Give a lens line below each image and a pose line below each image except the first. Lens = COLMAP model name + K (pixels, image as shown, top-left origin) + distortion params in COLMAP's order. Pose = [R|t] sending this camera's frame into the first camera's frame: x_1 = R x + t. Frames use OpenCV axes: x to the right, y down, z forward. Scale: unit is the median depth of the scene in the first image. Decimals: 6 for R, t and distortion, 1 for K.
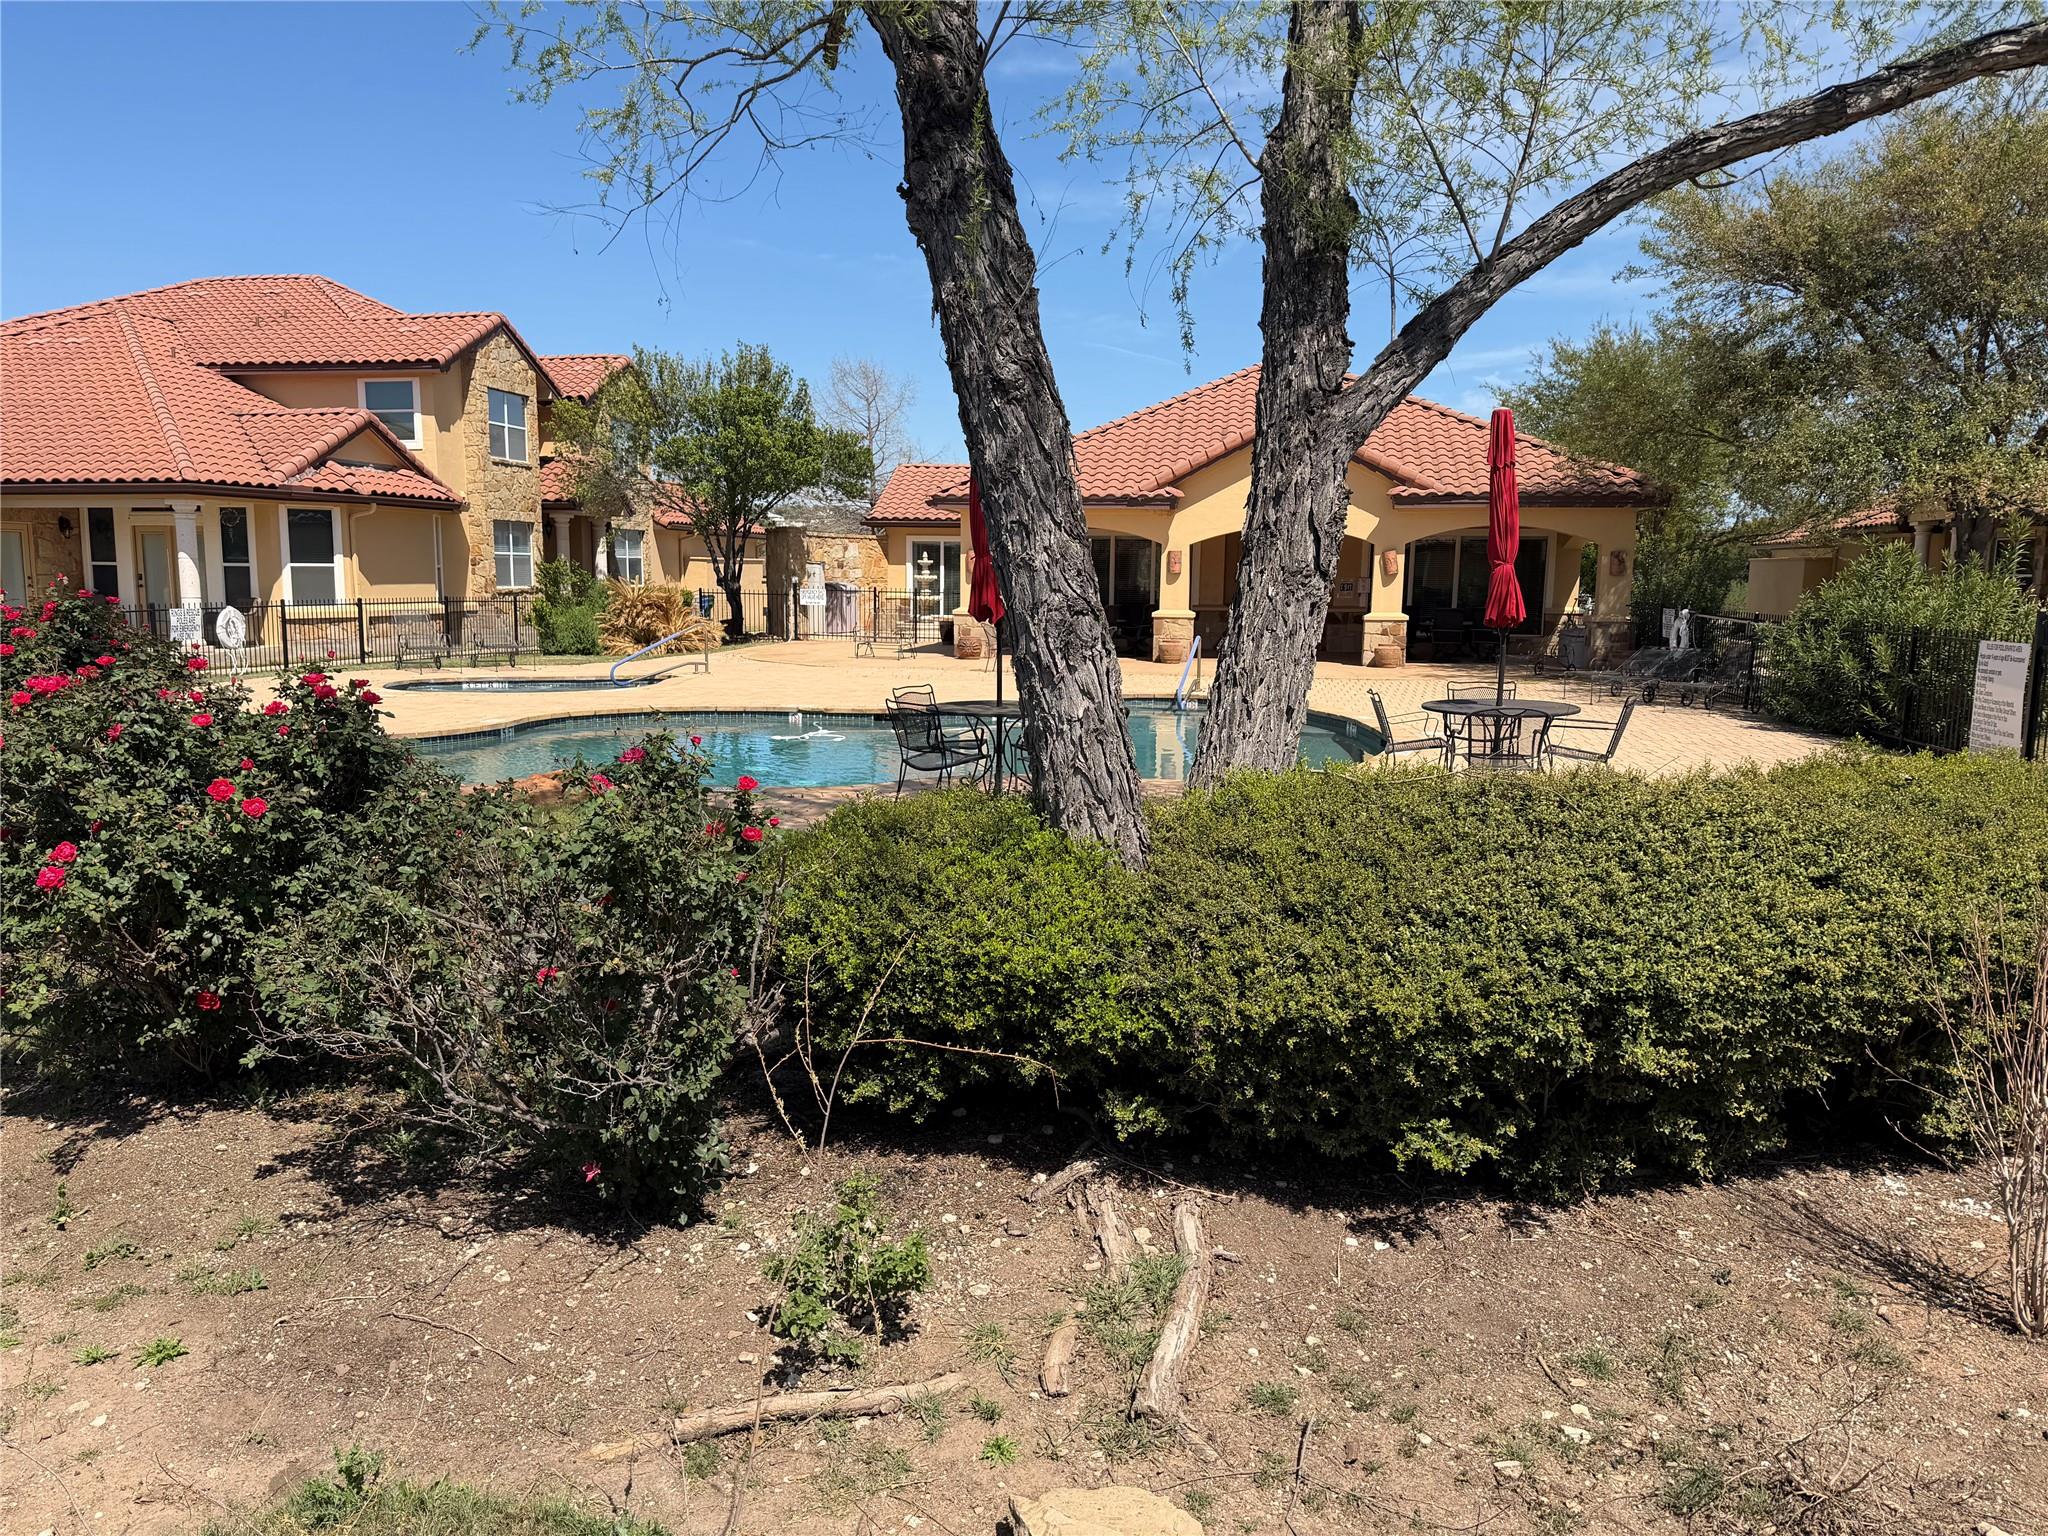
lens RADIAL K [[1425.6, 0, 1025.0], [0, 1425.6, 777.3], [0, 0, 1]] dist [0.047778, -0.010091]
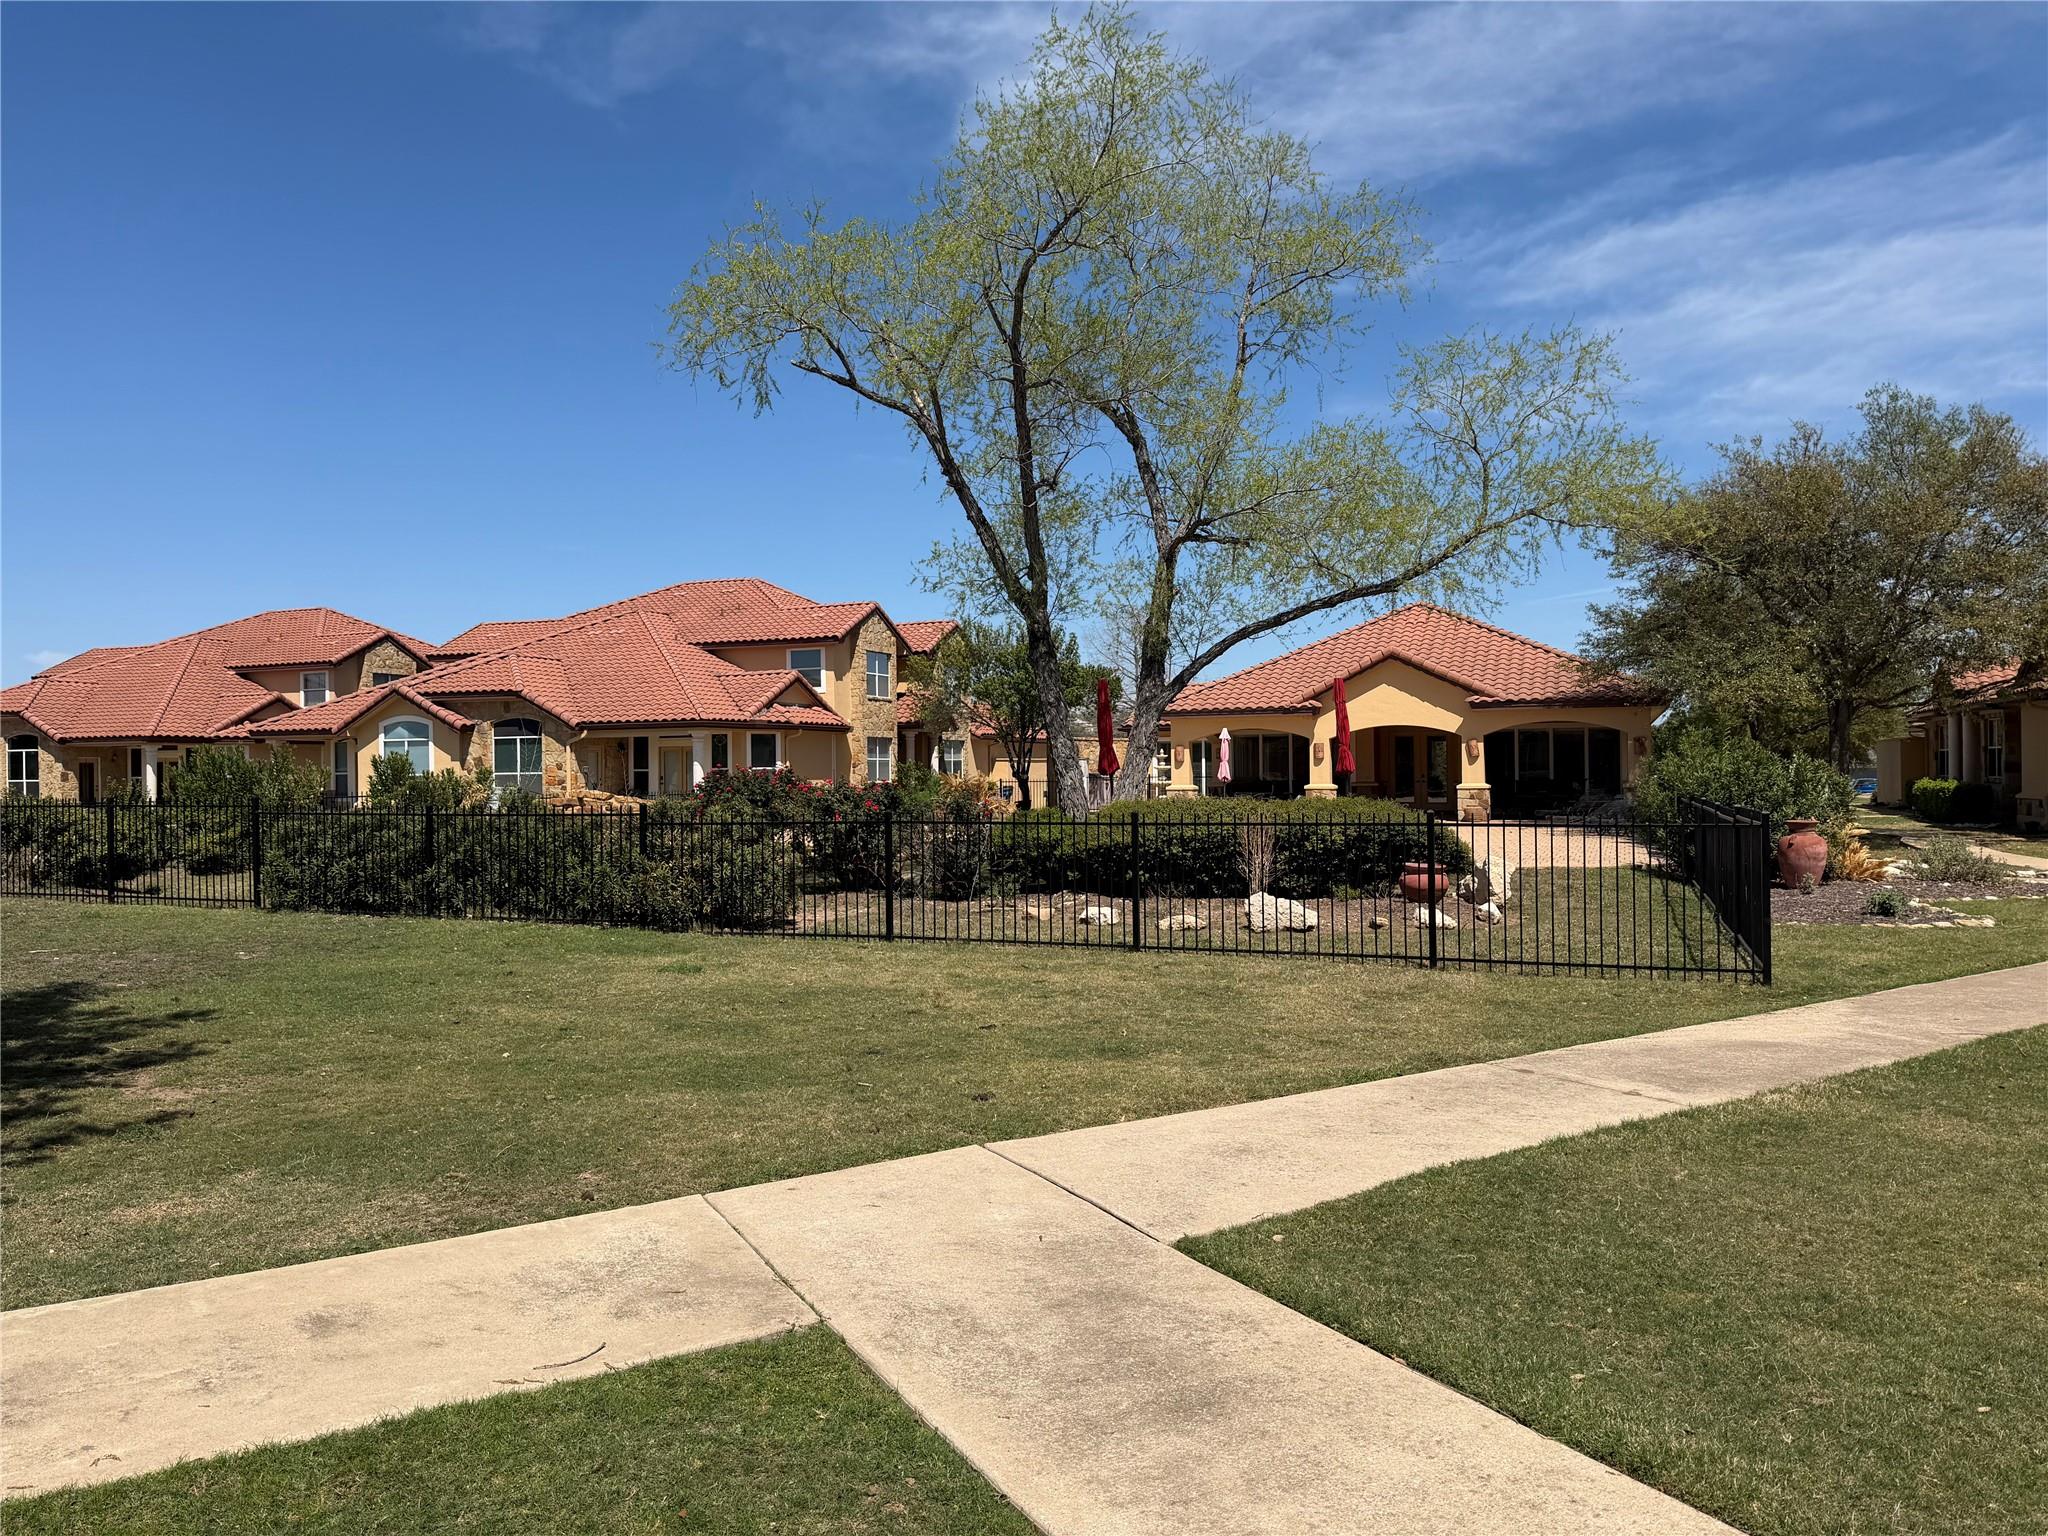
lens RADIAL K [[1425.6, 0, 1024.2], [0, 1425.6, 764.9], [0, 0, 1]] dist [0.047778, -0.010091]
pose [[0.976516, -0.023034, -0.214212, 0.105979], [-0.009385, 0.988777, -0.149102, 0.069193], [0.215242, 0.147611, 0.965340, -0.391153]]
